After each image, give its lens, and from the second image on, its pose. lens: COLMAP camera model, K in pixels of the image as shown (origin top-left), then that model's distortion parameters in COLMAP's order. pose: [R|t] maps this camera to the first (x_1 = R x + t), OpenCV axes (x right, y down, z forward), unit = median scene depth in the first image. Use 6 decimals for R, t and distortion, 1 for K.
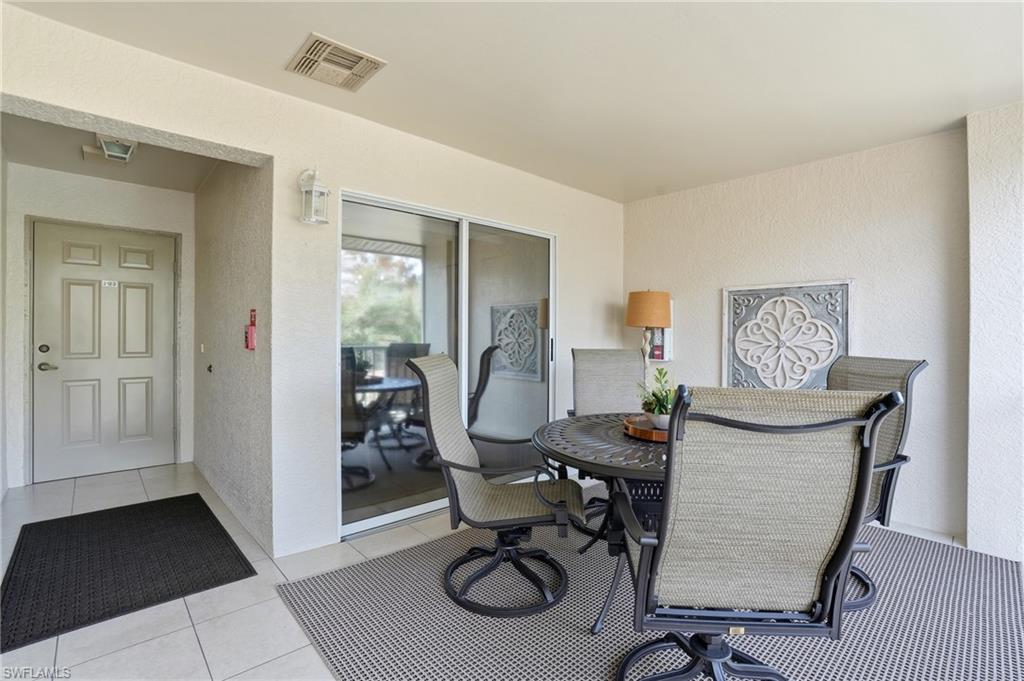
lens RADIAL K [[462.5, 0, 512.4], [0, 462.5, 335.0], [0, 0, 1]] dist [-0.042779, 0.000047]
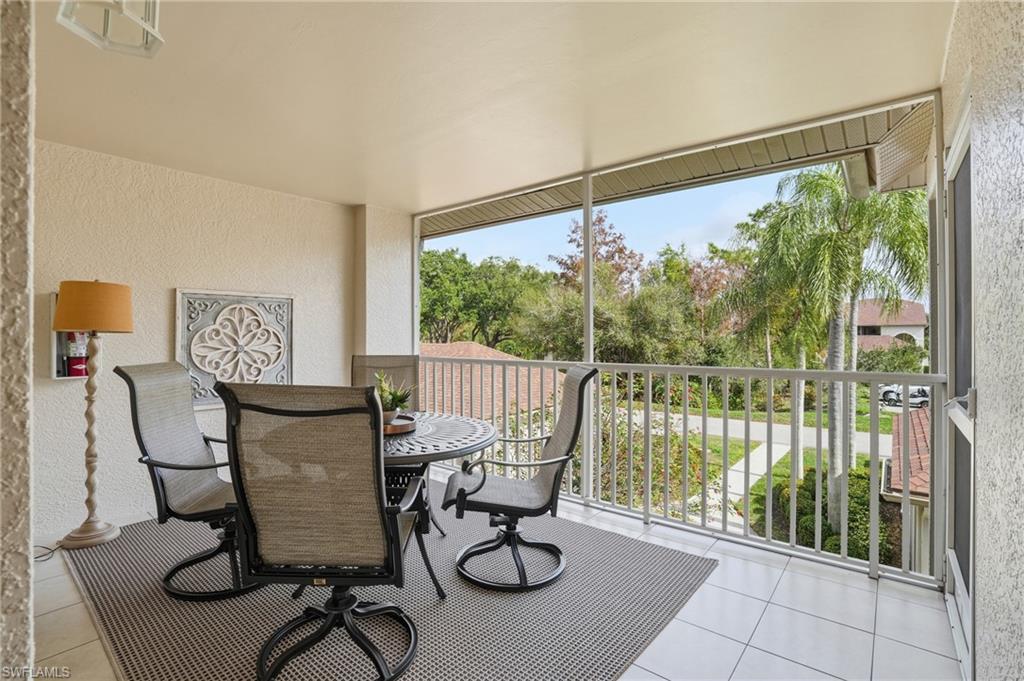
lens RADIAL K [[462.5, 0, 512.4], [0, 462.5, 335.0], [0, 0, 1]] dist [-0.042779, 0.000047]
pose [[-0.137442, 0.001268, 0.990509, -0.541780], [0.006111, 0.999981, -0.000432, -0.008191], [-0.990491, 0.005994, -0.137447, 0.519971]]
